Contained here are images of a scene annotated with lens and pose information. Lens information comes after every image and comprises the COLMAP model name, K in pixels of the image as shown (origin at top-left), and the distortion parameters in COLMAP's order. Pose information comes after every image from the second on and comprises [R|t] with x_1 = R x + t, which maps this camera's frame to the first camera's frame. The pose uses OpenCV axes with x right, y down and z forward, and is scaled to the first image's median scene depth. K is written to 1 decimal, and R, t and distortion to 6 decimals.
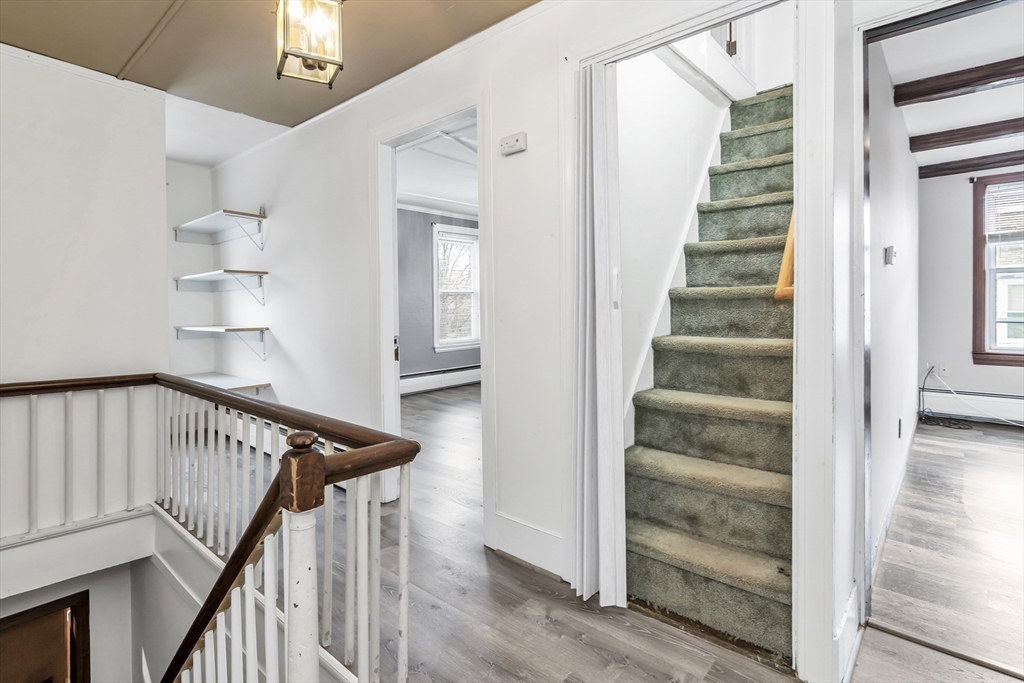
lens RADIAL K [[507.6, 0, 509.6], [0, 507.6, 300.0], [0, 0, 1]] dist [0.000208, 0.000103]
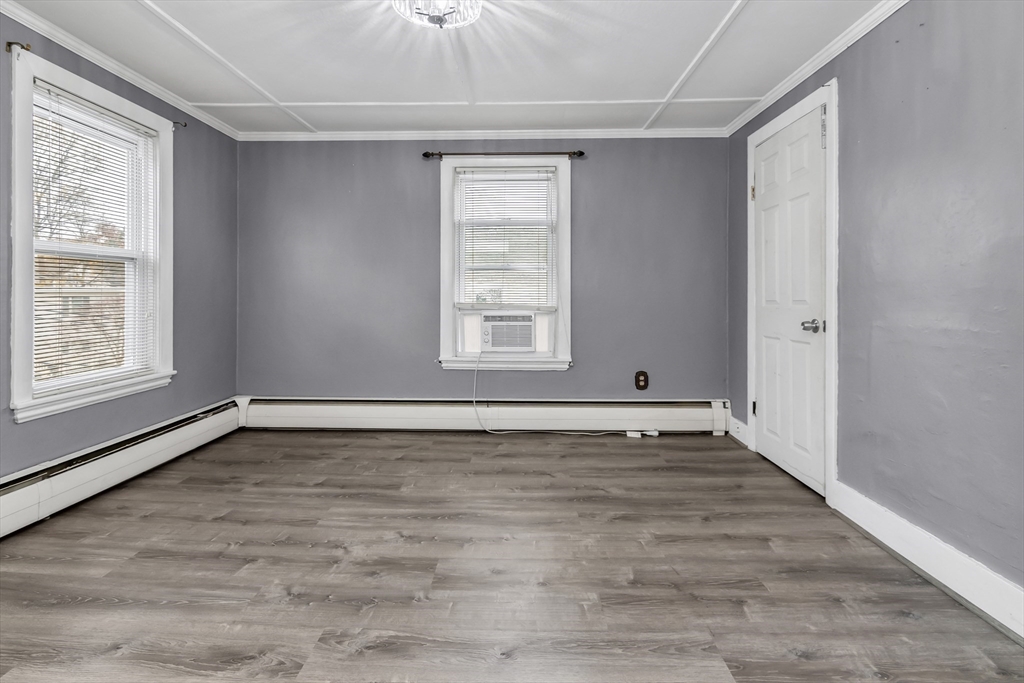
lens RADIAL K [[507.6, 0, 509.6], [0, 507.6, 300.0], [0, 0, 1]] dist [0.000208, 0.000103]
pose [[0.773488, 0.014925, 0.633635, -0.178394], [-0.018723, 0.999824, -0.000694, 0.023191], [-0.633534, -0.011327, 0.773632, 0.871783]]
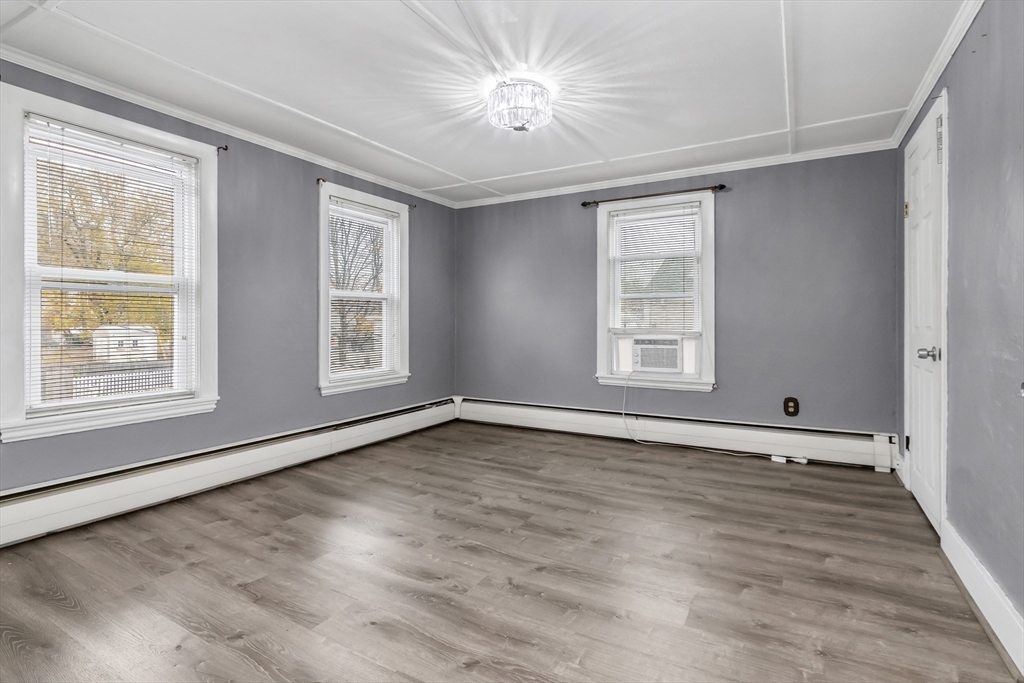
lens RADIAL K [[499.3, 0, 513.1], [0, 499.3, 325.8], [0, 0, 1]] dist [-0.000168, -0.000166]
pose [[0.980398, 0.015017, 0.196456, -0.068784], [-0.017181, 0.999809, 0.009313, 0.018278], [-0.196278, -0.012506, 0.980469, 0.629323]]
